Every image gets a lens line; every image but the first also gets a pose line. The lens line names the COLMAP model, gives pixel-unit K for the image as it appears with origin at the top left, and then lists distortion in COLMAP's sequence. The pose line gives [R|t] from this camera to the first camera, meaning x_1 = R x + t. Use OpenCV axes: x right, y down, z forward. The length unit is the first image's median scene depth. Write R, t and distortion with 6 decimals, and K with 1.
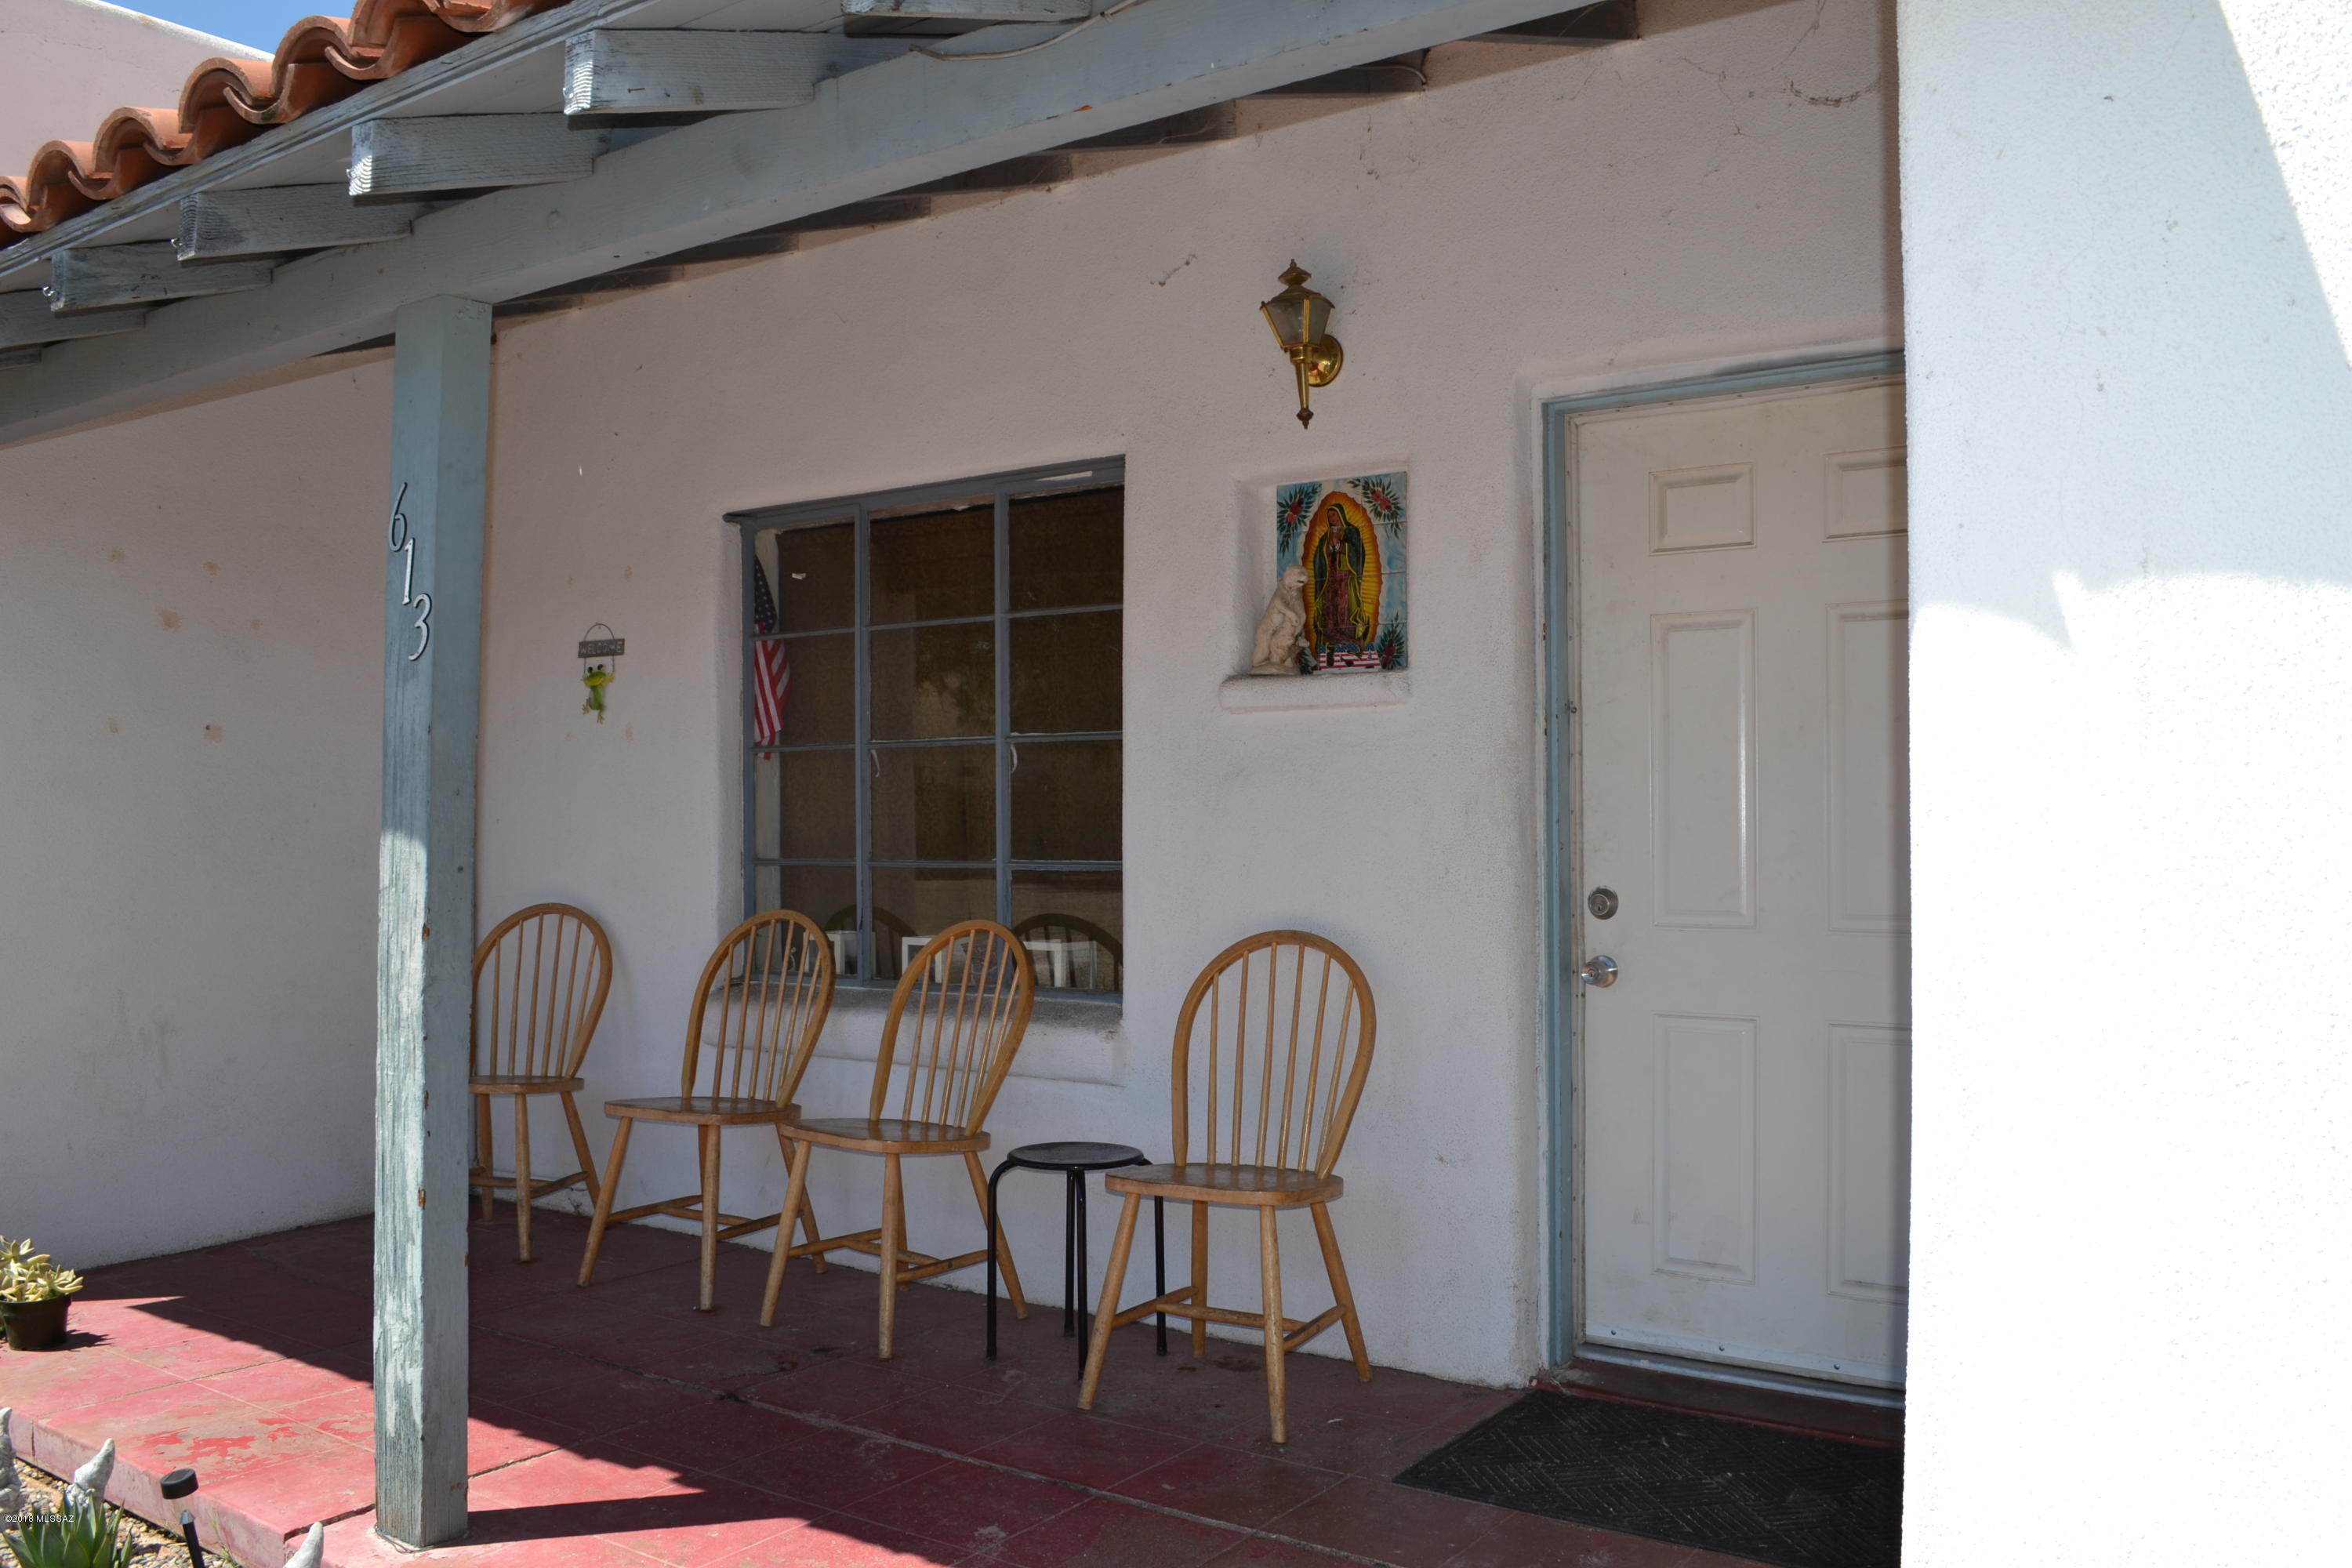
lens RADIAL K [[1865.0, 0, 1176.0], [0, 1865.0, 784.0], [0, 0, 1]] dist [-0.081421, -0.005536]
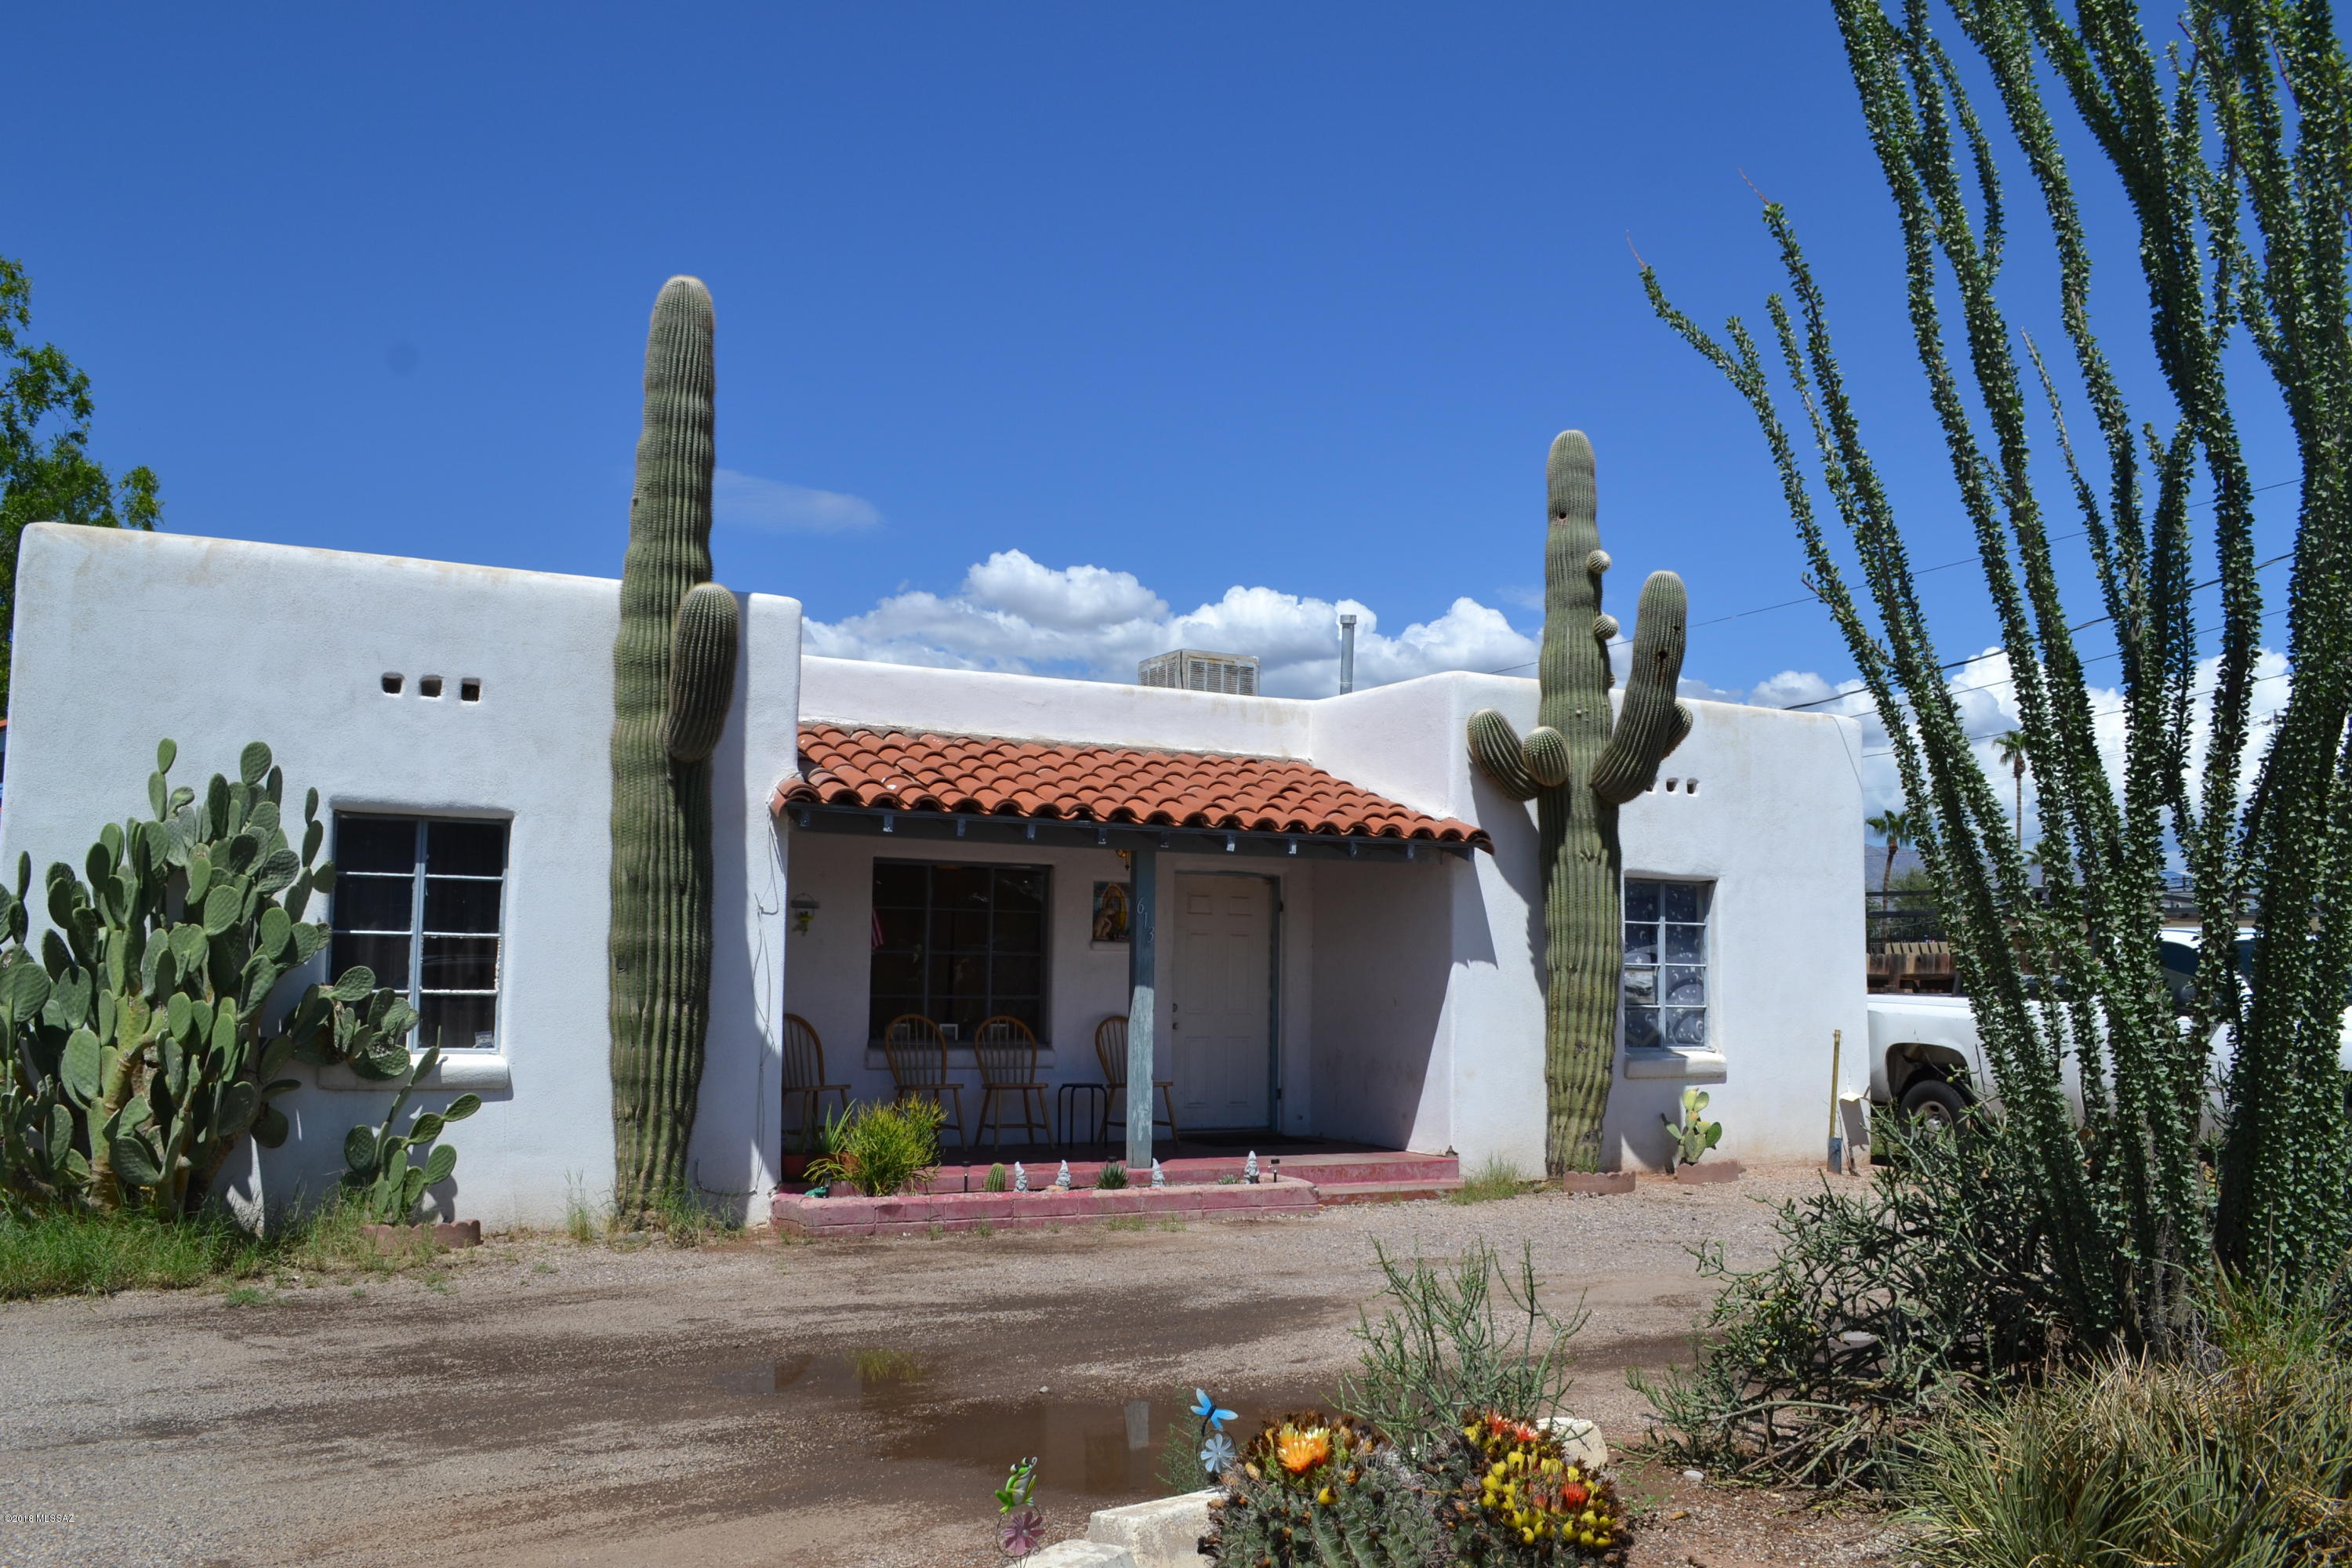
lens RADIAL K [[1865.0, 0, 1176.0], [0, 1865.0, 784.0], [0, 0, 1]] dist [-0.081421, -0.005536]
pose [[0.479667, 0.107768, 0.870808, -2.878806], [-0.031325, 0.993900, -0.105747, 0.012065], [-0.876892, 0.023445, 0.480116, -0.728653]]
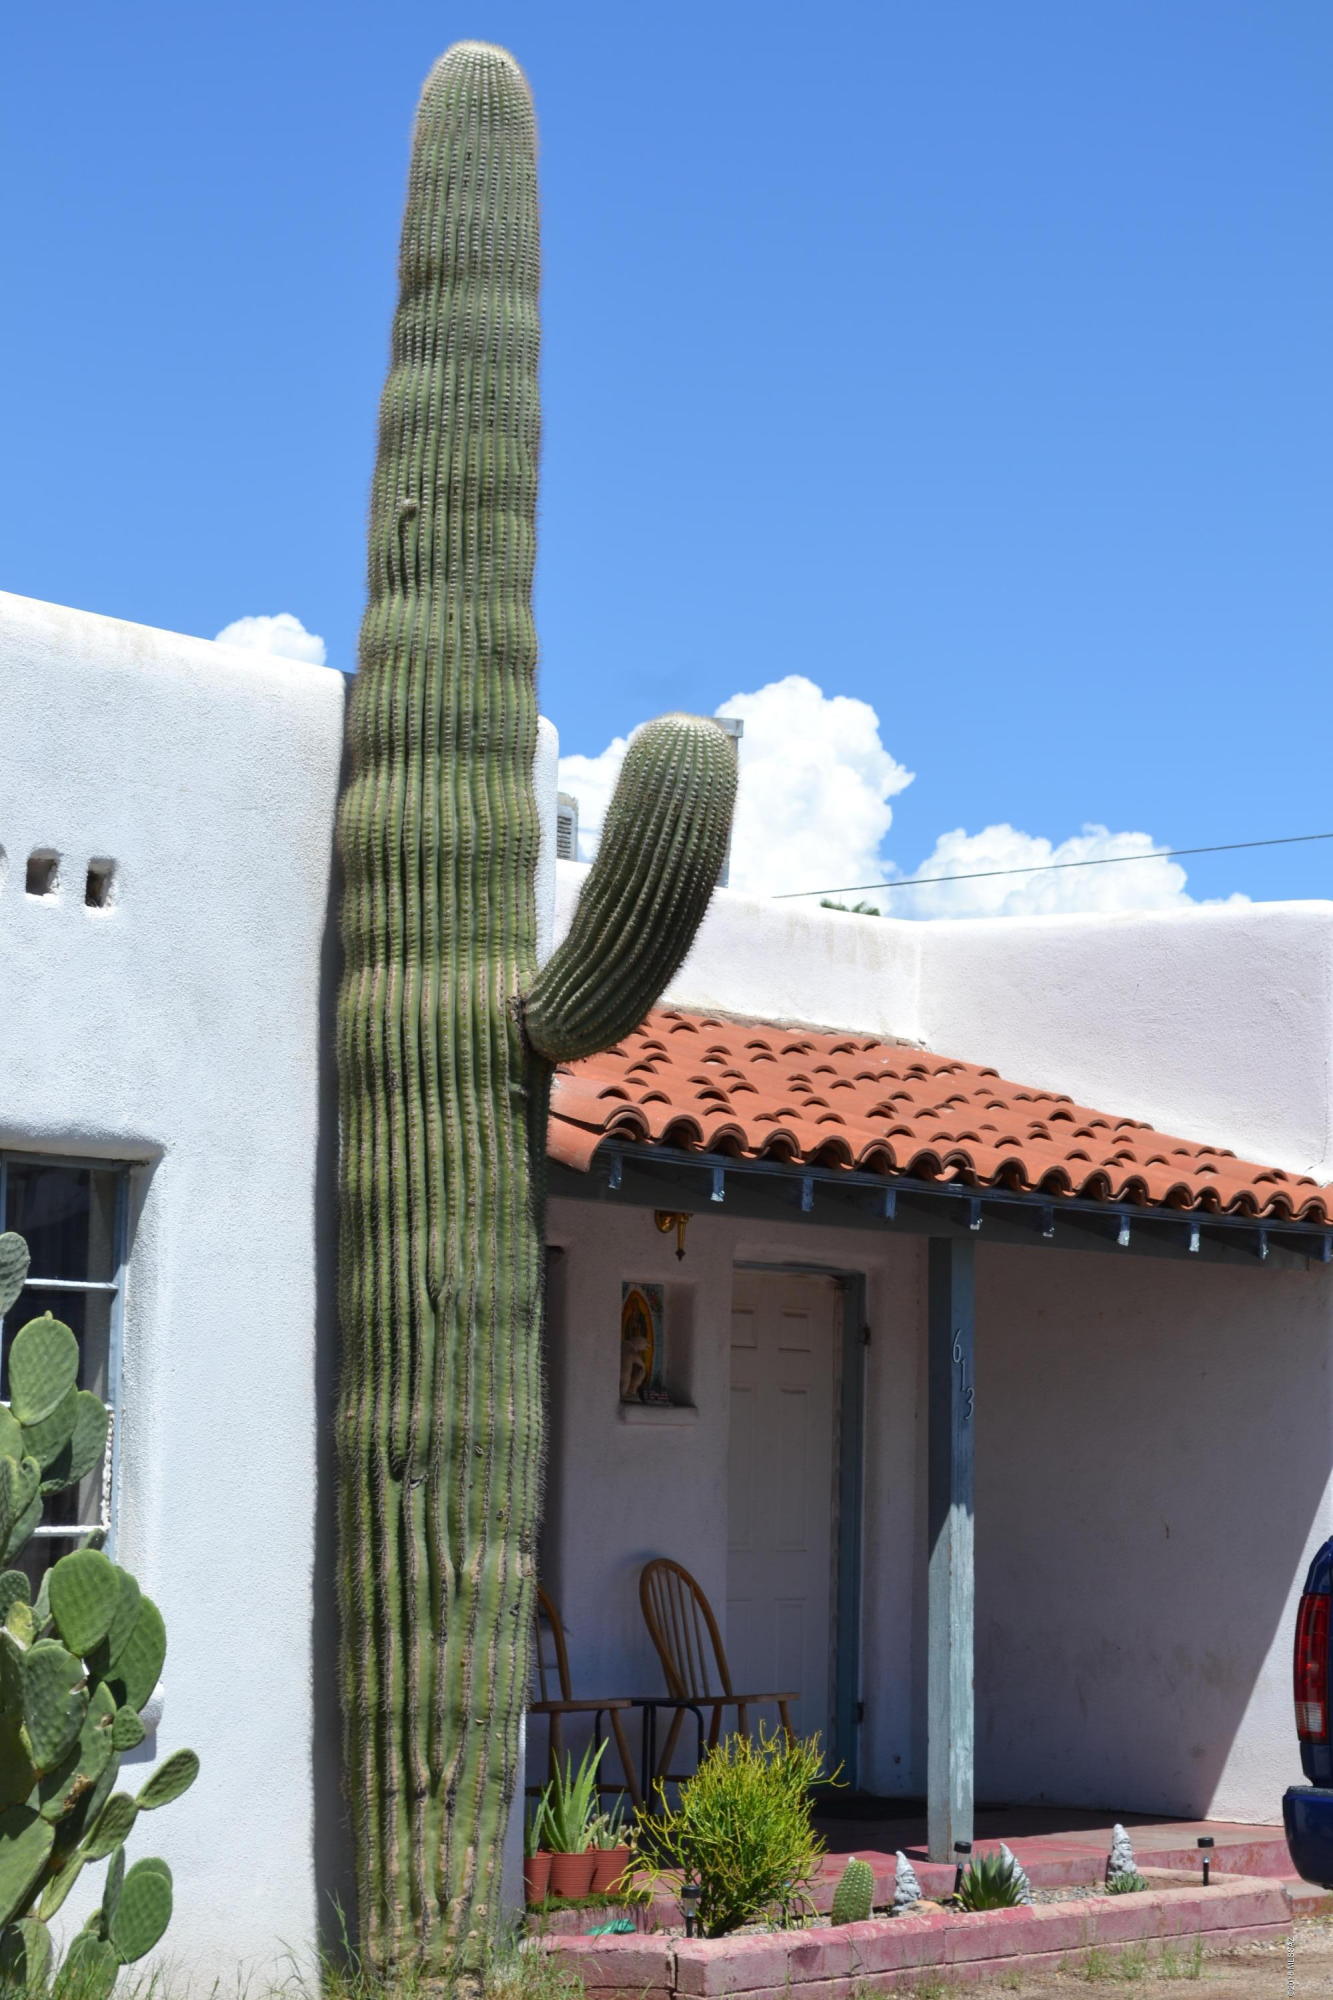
lens RADIAL K [[4494.0, 0, 666.2], [0, 4494.0, 1001.3], [0, 0, 1]] dist [-0.038129, 0.584805]
pose [[0.064953, 0.112930, 0.991478, -3.952808], [-0.038269, 0.993127, -0.110610, 0.025780], [-0.997154, -0.030759, 0.068828, 0.734408]]
